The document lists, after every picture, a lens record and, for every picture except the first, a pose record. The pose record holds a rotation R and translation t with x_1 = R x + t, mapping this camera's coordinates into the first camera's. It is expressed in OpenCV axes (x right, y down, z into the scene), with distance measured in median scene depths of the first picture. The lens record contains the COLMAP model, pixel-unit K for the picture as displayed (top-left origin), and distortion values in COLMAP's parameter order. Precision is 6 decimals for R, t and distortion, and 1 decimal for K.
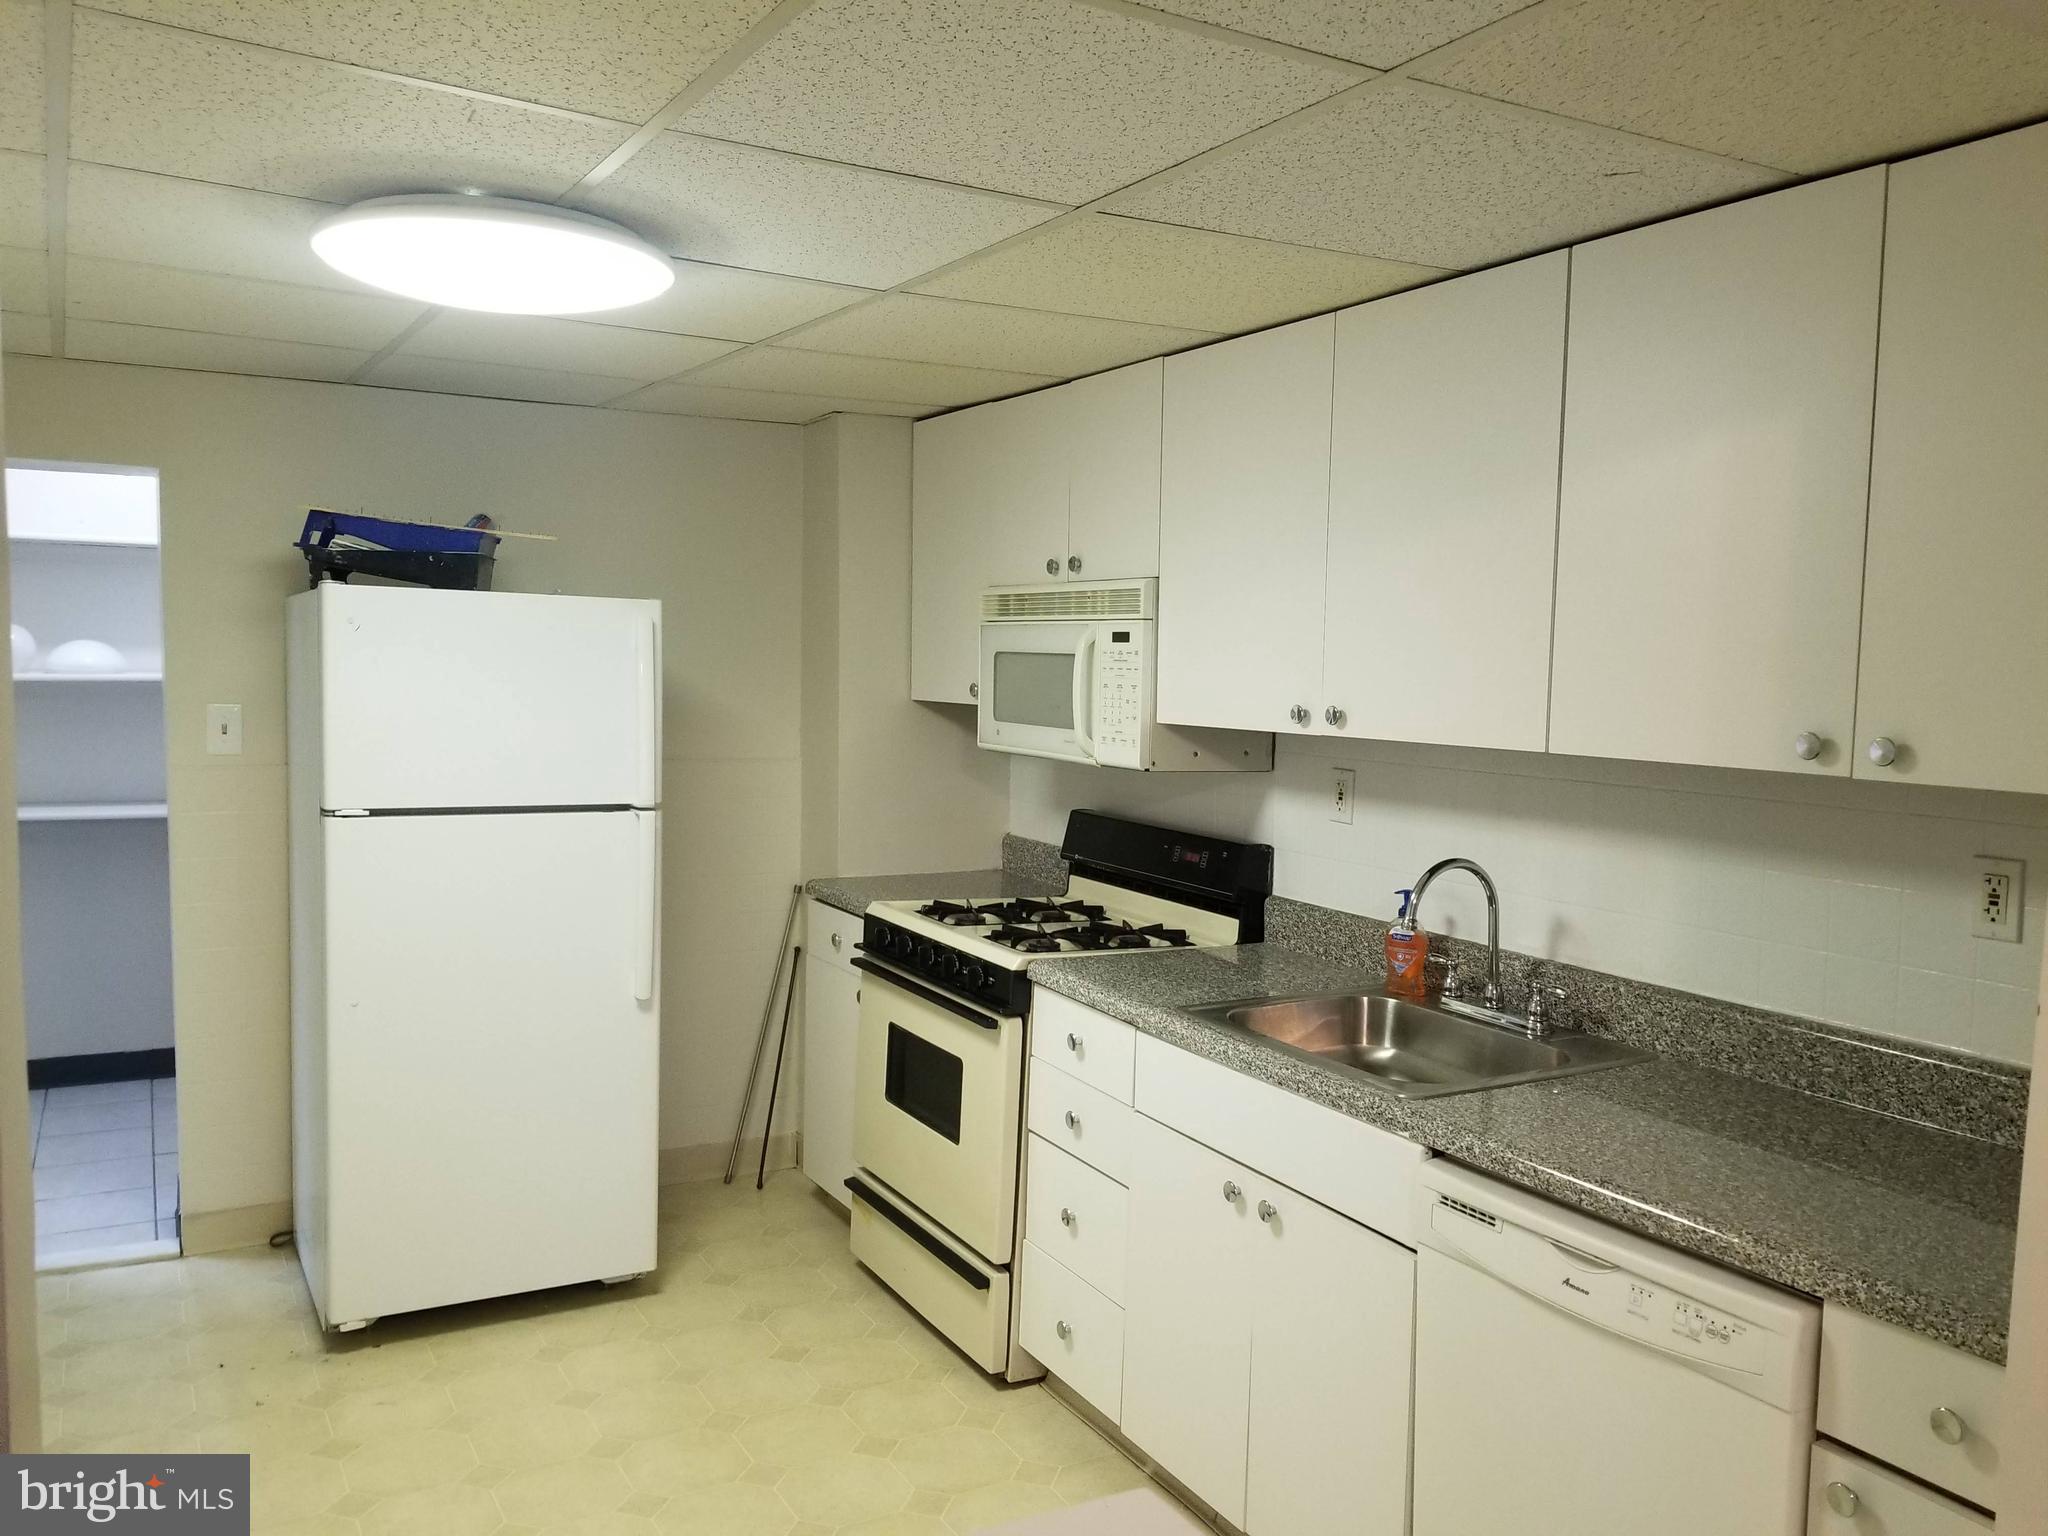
lens RADIAL K [[1599.7, 0, 1040.2], [0, 1599.7, 801.8], [0, 0, 1]] dist [0.090348, -0.148468]
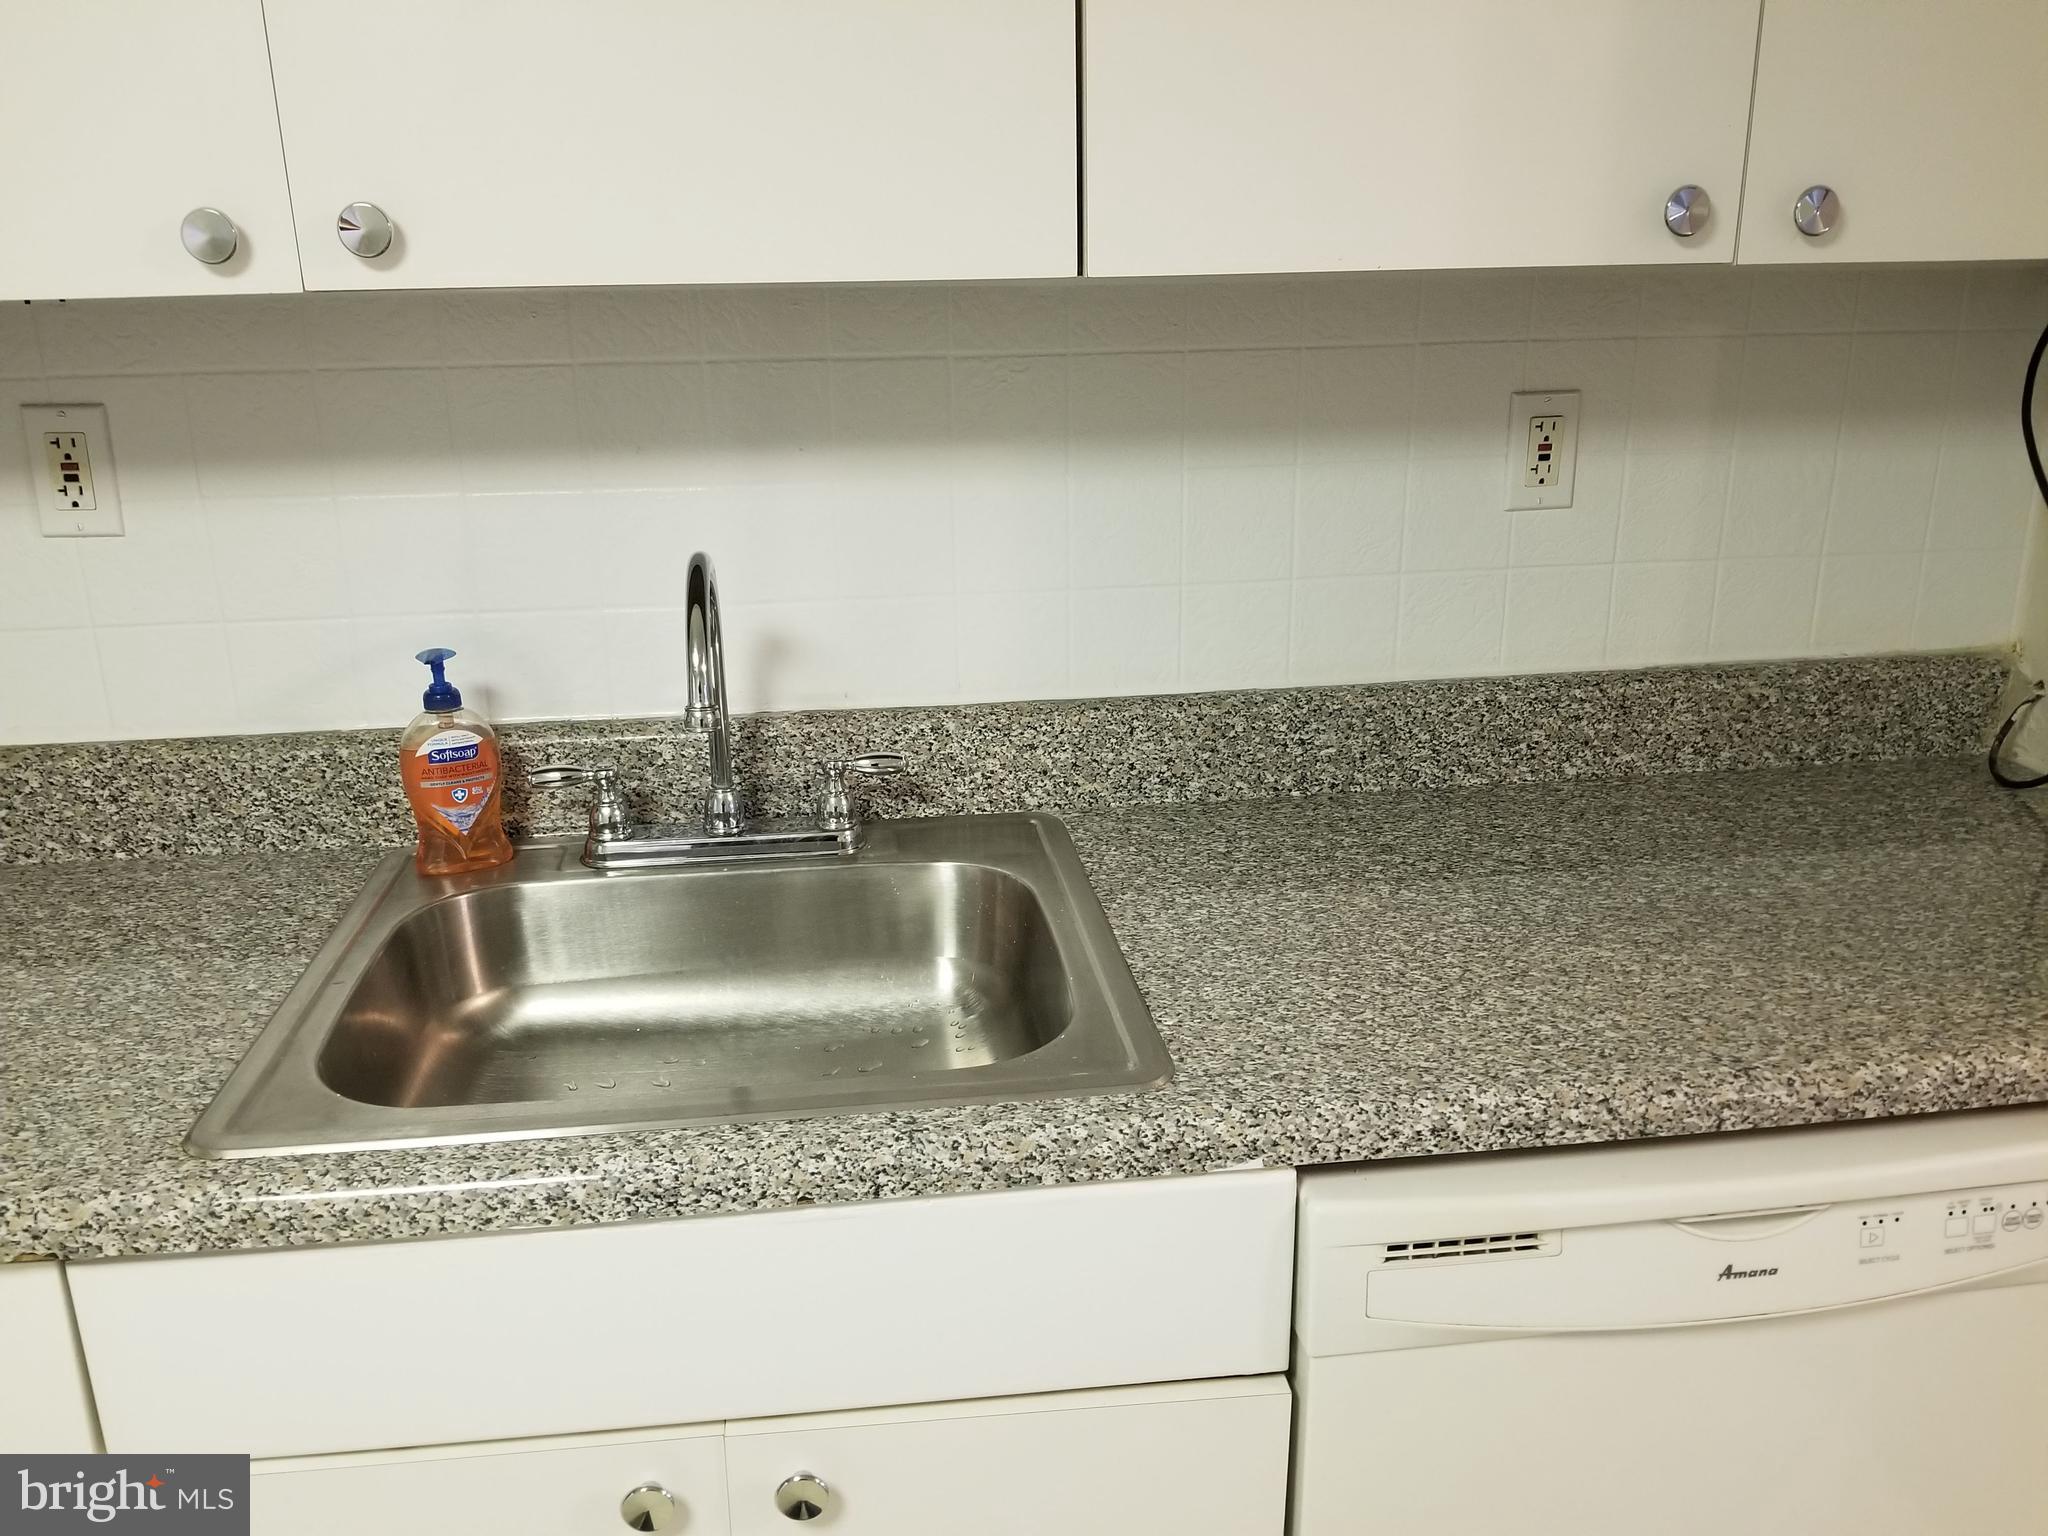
lens RADIAL K [[1599.7, 0, 1040.2], [0, 1599.7, 801.8], [0, 0, 1]] dist [0.090348, -0.148468]
pose [[0.382131, -0.320560, 0.866728, -0.152592], [0.110064, 0.947019, 0.301729, -0.031255], [-0.917530, -0.019905, 0.397168, 0.879272]]
